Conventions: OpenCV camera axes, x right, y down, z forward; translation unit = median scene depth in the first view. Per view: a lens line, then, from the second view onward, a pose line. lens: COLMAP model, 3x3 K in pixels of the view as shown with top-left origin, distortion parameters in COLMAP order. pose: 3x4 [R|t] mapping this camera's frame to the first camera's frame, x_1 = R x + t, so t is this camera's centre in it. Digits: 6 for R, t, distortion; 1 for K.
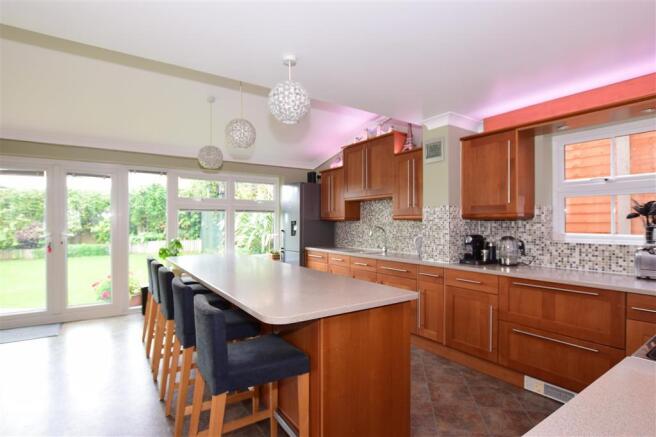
lens RADIAL K [[327.3, 0, 327.3], [0, 327.3, 221.0], [0, 0, 1]] dist [-0.001947, -0.000076]
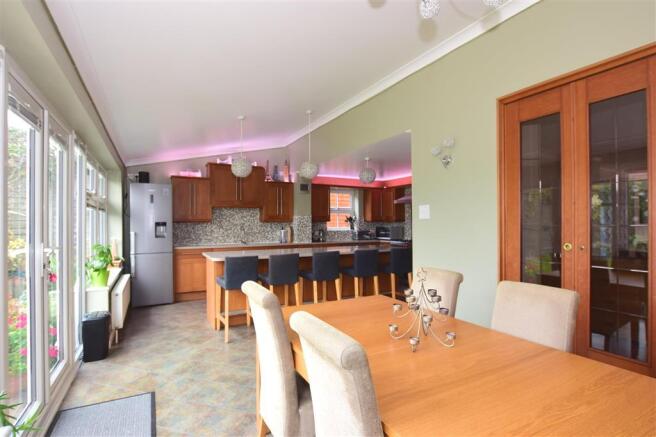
lens RADIAL K [[327.3, 0, 328.0], [0, 327.3, 220.6], [0, 0, 1]] dist [-0.001947, -0.000076]
pose [[0.097132, 0.004383, 0.995262, -1.365658], [-0.000195, 0.999990, -0.004385, -0.002461], [-0.995272, 0.000232, 0.097132, 0.527402]]
